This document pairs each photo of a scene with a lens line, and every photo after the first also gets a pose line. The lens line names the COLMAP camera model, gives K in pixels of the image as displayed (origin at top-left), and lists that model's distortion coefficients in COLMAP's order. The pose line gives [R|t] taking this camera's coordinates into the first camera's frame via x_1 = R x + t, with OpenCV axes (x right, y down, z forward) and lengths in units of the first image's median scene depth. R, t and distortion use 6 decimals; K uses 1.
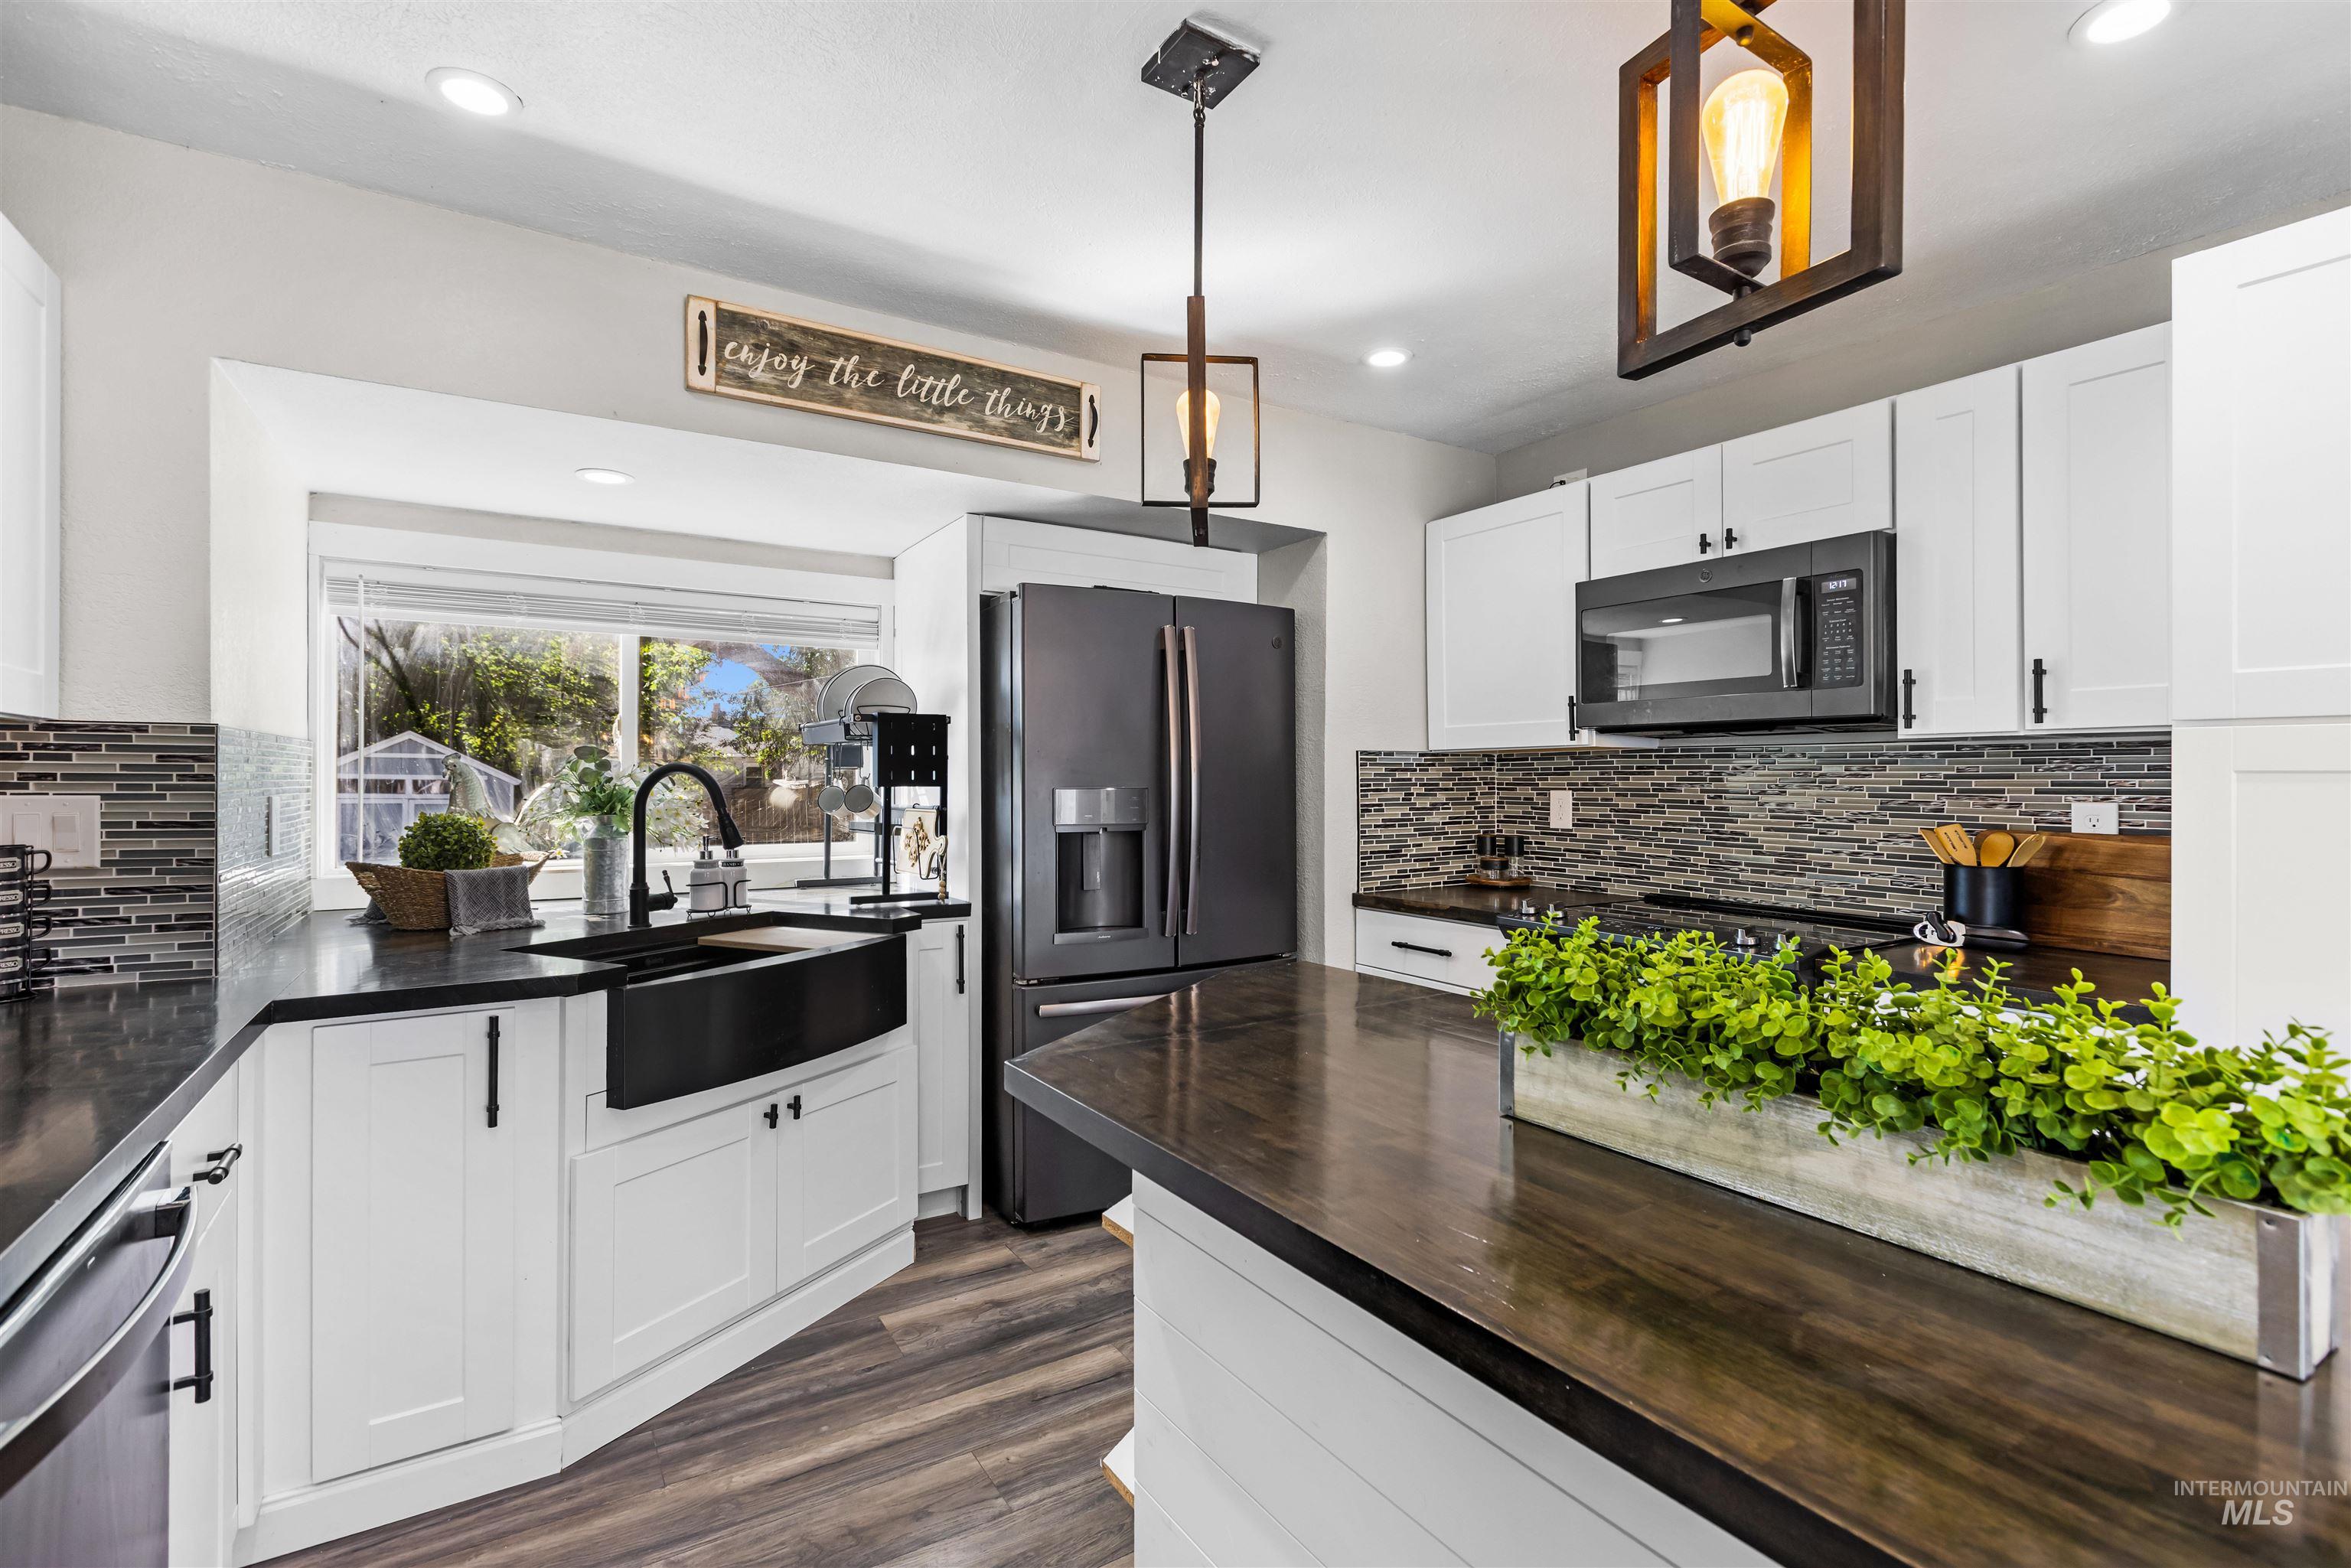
lens RADIAL K [[1075.2, 0, 1251.4], [0, 1075.2, 772.9], [0, 0, 1]] dist [0.000327, 0.000528]
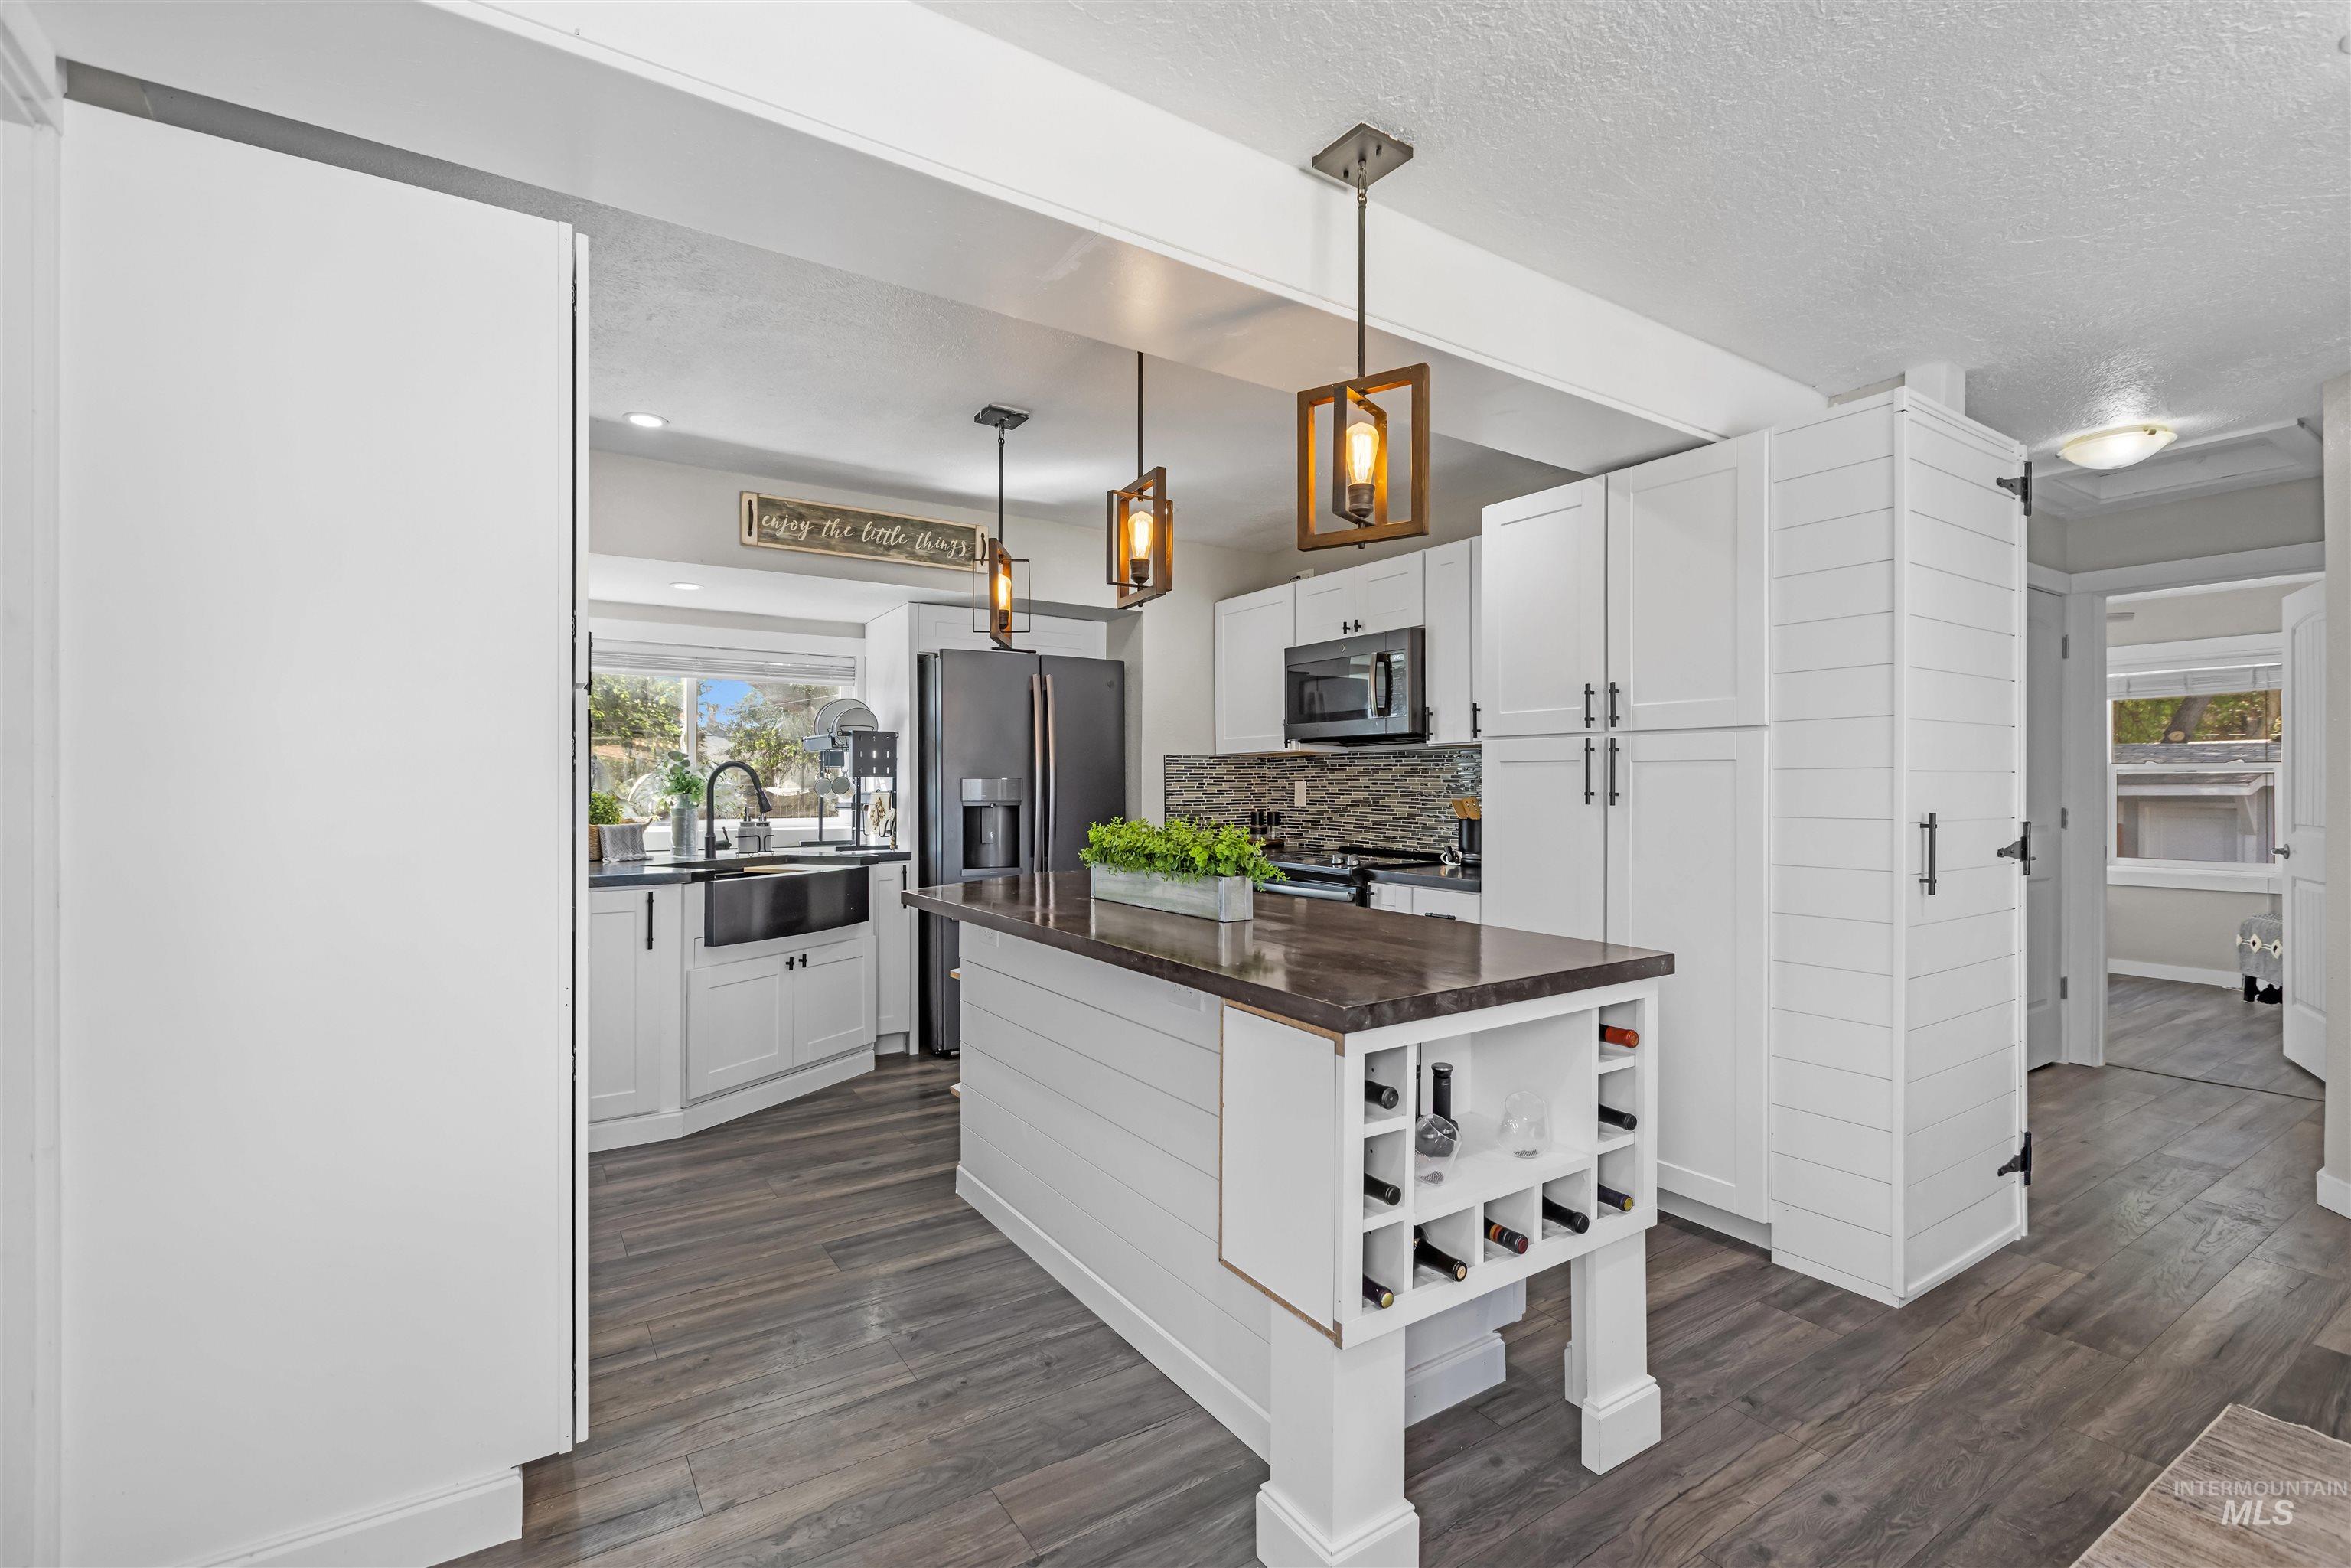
lens RADIAL K [[1021.7, 0, 1172.2], [0, 1021.7, 790.3], [0, 0, 1]] dist [0.001163, -0.000161]
pose [[0.999145, 0.001584, -0.041317, 0.190966], [-0.001207, 0.999958, 0.009132, 0.018485], [0.041330, -0.009074, 0.999104, -0.498678]]
